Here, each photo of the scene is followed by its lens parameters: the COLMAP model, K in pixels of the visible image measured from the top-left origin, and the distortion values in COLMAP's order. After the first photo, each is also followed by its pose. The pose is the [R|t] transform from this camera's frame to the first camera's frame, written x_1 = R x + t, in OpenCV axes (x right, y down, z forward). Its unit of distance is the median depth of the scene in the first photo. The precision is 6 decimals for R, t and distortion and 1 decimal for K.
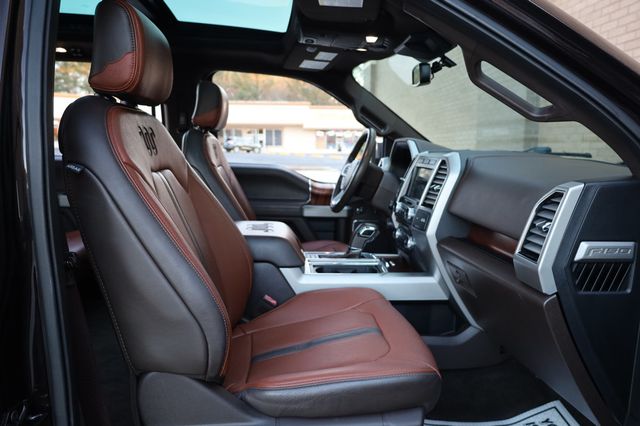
lens RADIAL K [[465.6, 0, 320.6], [0, 465.6, 215.8], [0, 0, 1]] dist [-0.001182, 0.001185]
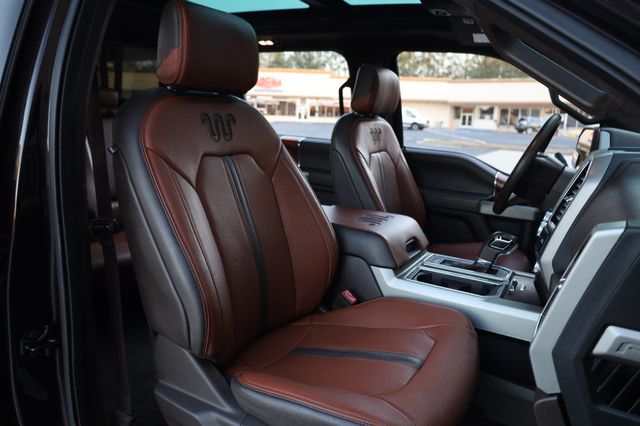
lens RADIAL K [[455.7, 0, 320.4], [0, 455.7, 213.9], [0, 0, 1]] dist [0.003629, -0.006328]
pose [[0.820742, 0.134023, -0.555356, 0.320052], [-0.109710, 0.990976, 0.077015, -0.049836], [0.560666, -0.002282, 0.828039, 0.183760]]
